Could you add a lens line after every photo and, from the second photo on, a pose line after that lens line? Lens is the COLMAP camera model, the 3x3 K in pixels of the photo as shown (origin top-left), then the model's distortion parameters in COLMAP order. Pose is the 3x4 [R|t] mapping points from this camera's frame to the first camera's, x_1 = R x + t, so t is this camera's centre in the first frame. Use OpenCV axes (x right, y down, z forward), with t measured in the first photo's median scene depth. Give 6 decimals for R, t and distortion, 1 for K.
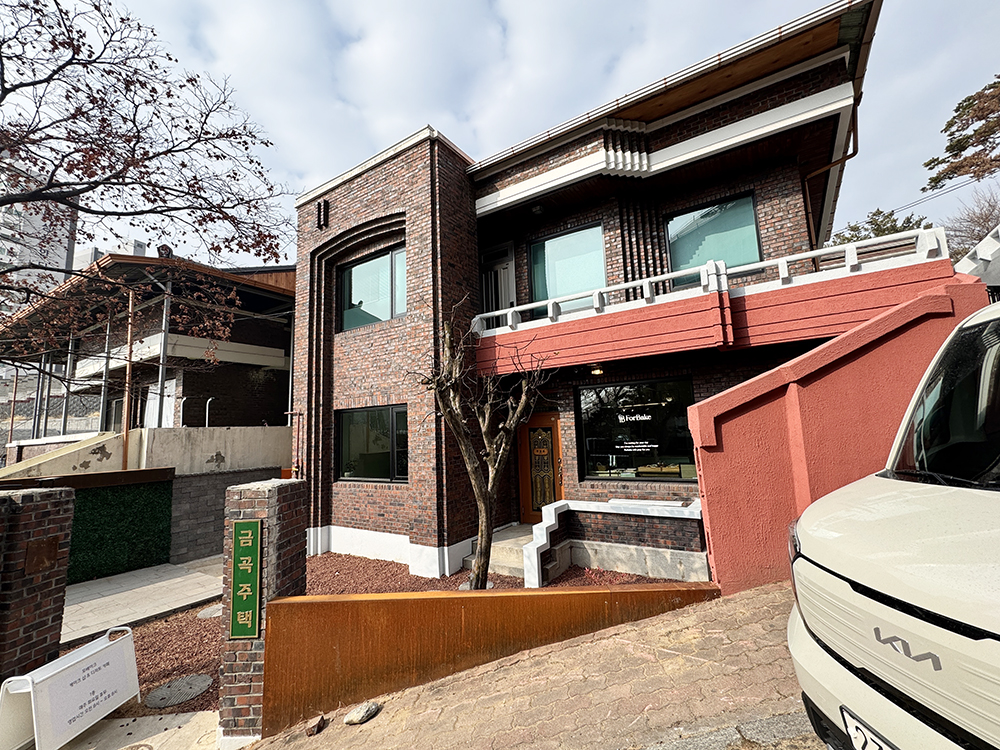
lens RADIAL K [[430.3, 0, 499.9], [0, 430.3, 374.7], [0, 0, 1]] dist [-0.000823, -0.000698]
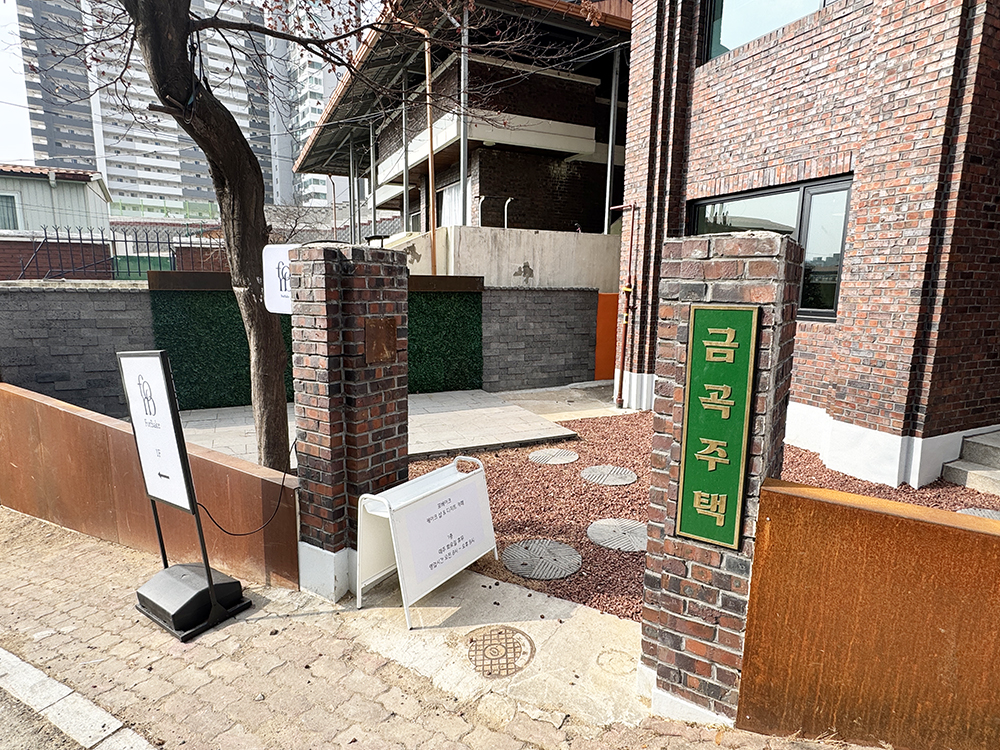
lens RADIAL K [[537.9, 0, 499.3], [0, 537.9, 374.4], [0, 0, 1]] dist [-0.013062, 0.001960]
pose [[0.846762, 0.139346, -0.513397, -0.231194], [0.021824, 0.955171, 0.295248, 0.112733], [0.531524, -0.261210, 0.805762, 0.198620]]
